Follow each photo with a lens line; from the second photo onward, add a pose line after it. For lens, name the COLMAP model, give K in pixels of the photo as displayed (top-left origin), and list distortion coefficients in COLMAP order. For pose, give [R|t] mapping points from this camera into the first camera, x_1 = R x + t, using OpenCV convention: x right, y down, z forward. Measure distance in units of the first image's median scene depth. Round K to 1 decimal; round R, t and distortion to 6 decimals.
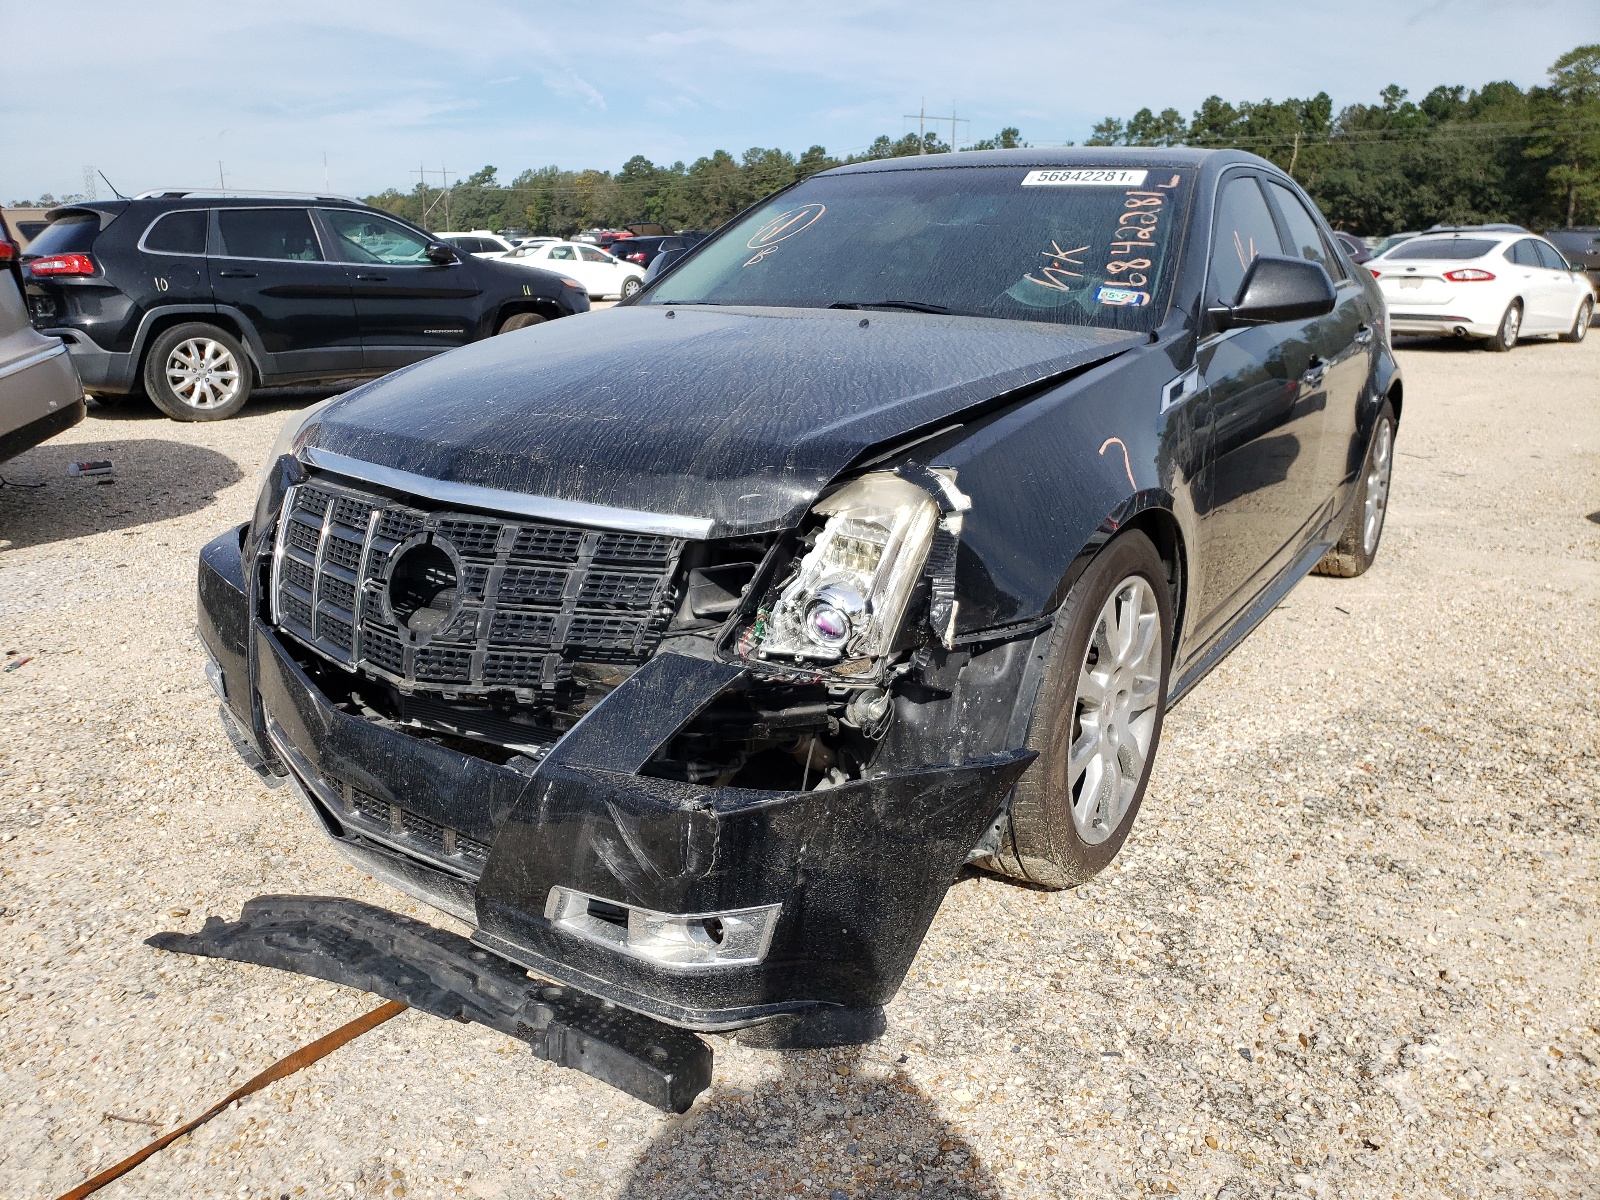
lens RADIAL K [[1198.0, 0, 800.0], [0, 1198.0, 600.0], [0, 0, 1]] dist [0.029186, 0.001461]
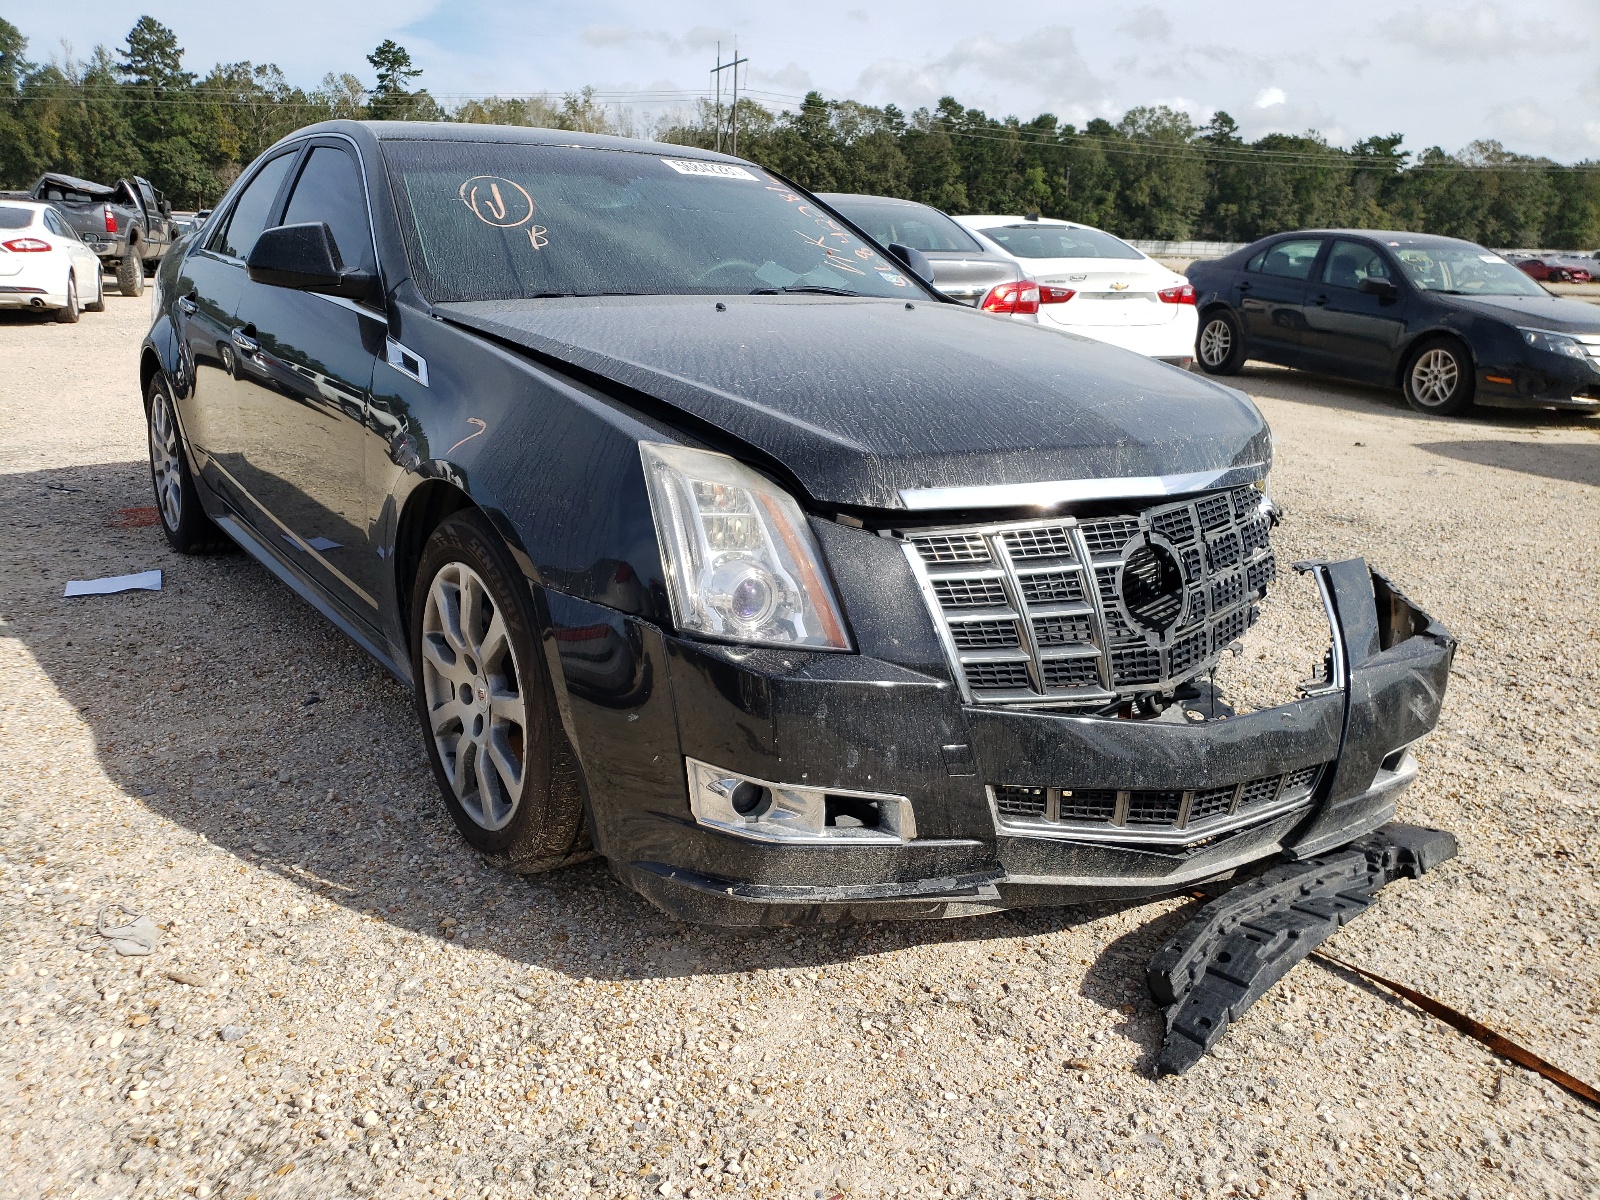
lens RADIAL K [[1198.0, 0, 800.0], [0, 1198.0, 600.0], [0, 0, 1]] dist [0.029186, 0.001461]
pose [[0.429597, -0.260538, 0.864619, -1.265617], [0.240009, 0.955980, 0.168816, -0.231945], [-0.870541, 0.134994, 0.473217, 0.769122]]
